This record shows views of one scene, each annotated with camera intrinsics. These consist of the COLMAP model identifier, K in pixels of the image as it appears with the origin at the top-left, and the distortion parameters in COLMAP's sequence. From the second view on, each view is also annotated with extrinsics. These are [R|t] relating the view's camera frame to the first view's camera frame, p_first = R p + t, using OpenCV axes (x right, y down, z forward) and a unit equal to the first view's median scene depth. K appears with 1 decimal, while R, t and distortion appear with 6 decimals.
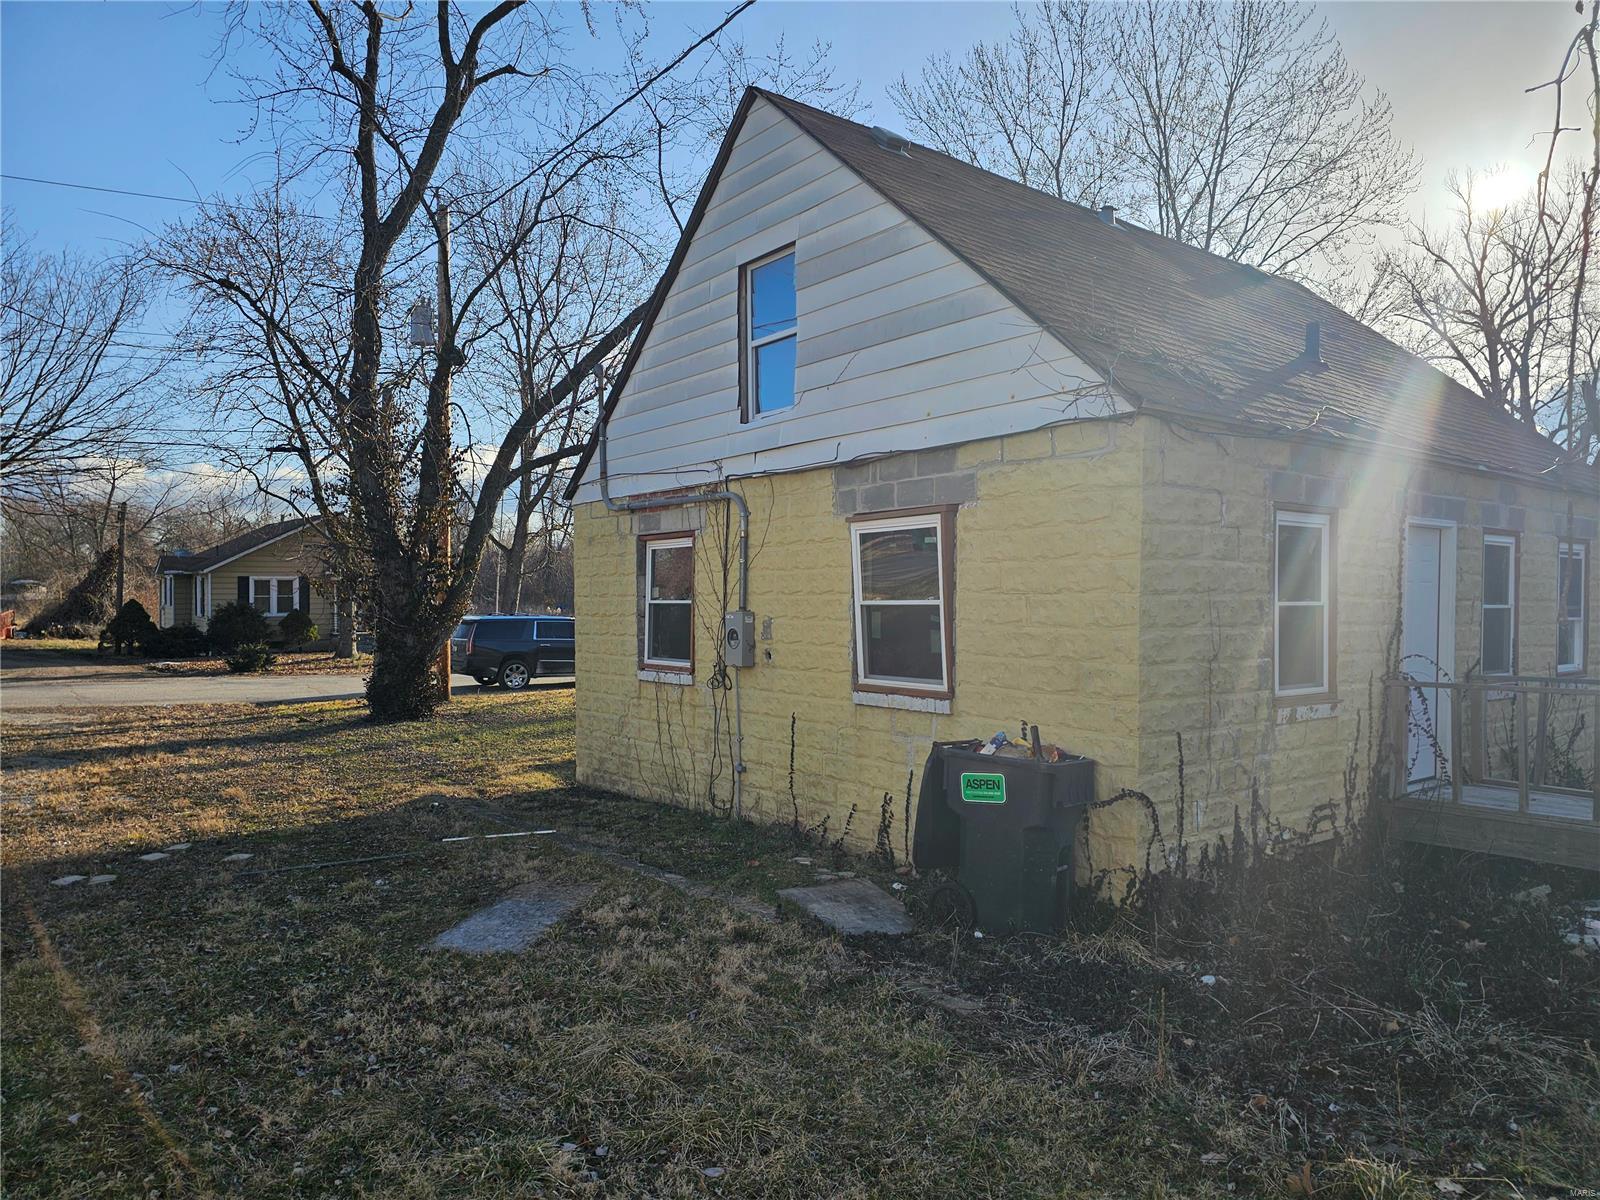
lens RADIAL K [[1084.7, 0, 799.2], [0, 1084.7, 608.6], [0, 0, 1]] dist [0.070114, -0.011280]
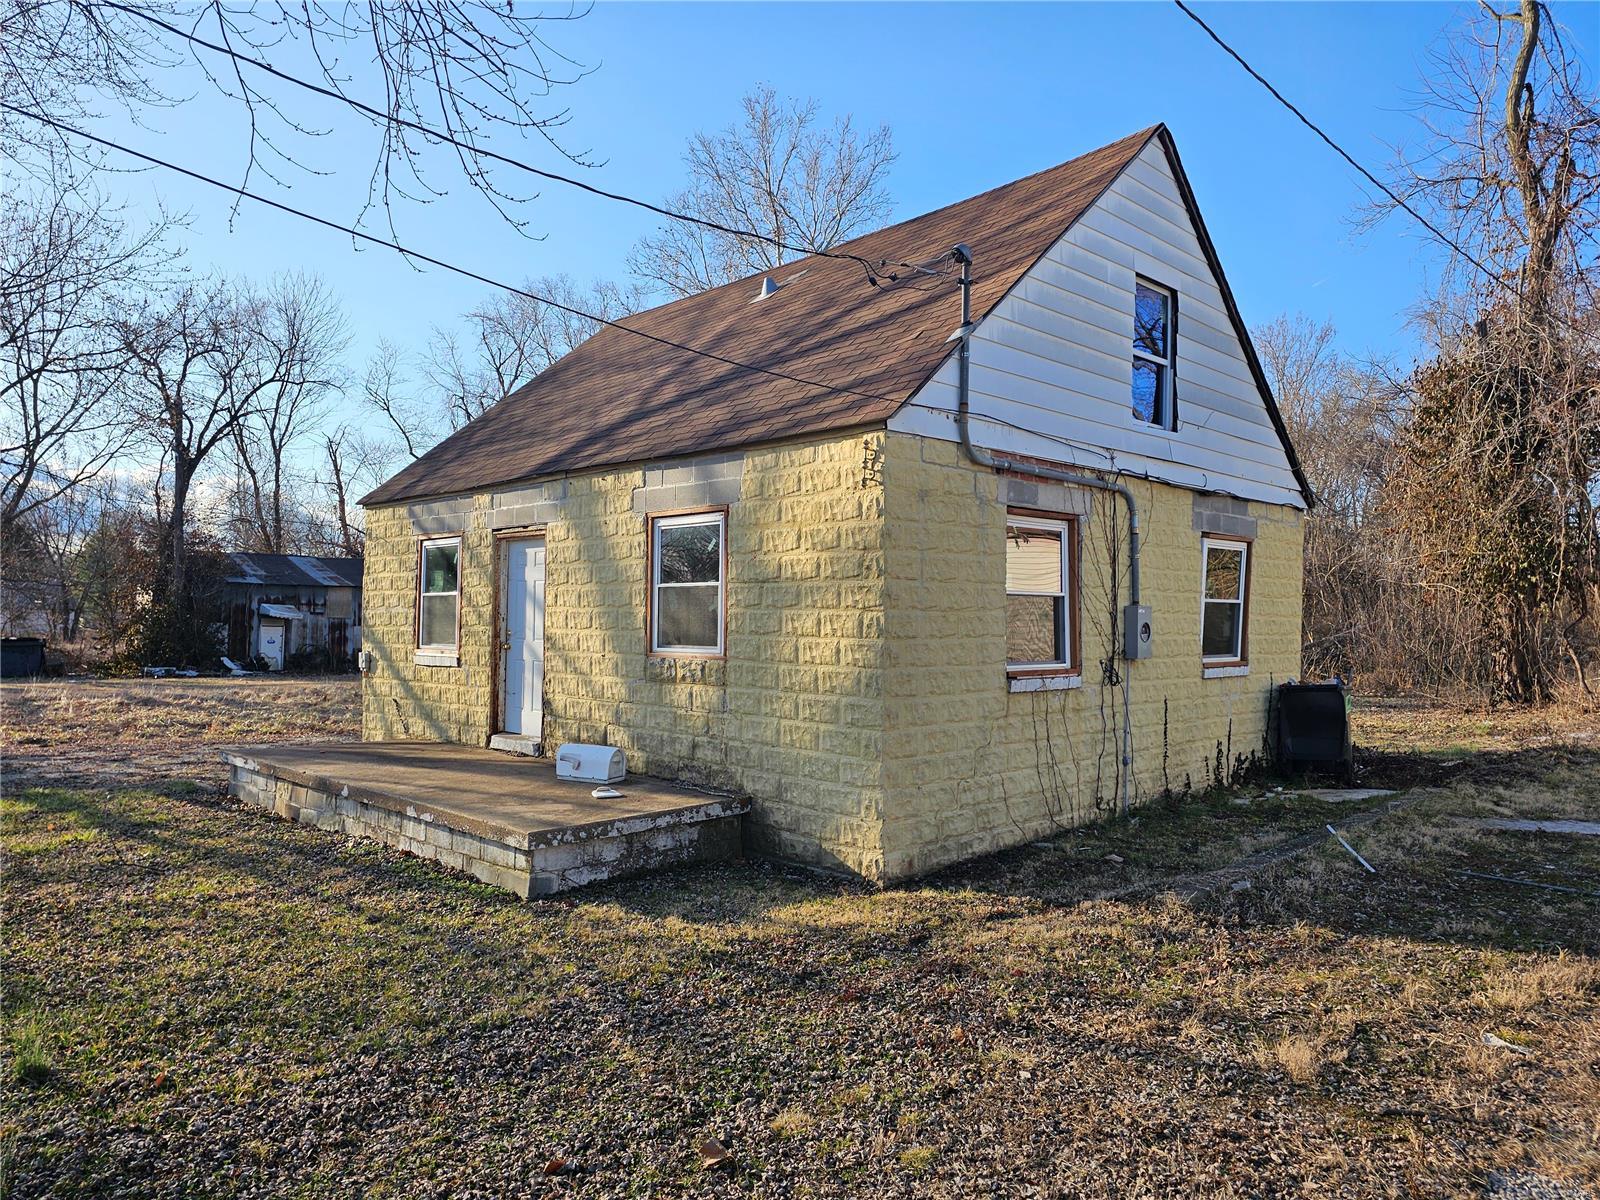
lens RADIAL K [[1084.7, 0, 800.4], [0, 1084.7, 601.1], [0, 0, 1]] dist [0.070114, -0.011280]
pose [[-0.131920, 0.009344, 0.991216, -0.995415], [-0.006277, 0.999928, -0.010261, 0.010261], [-0.991241, -0.007575, -0.131851, 1.393711]]
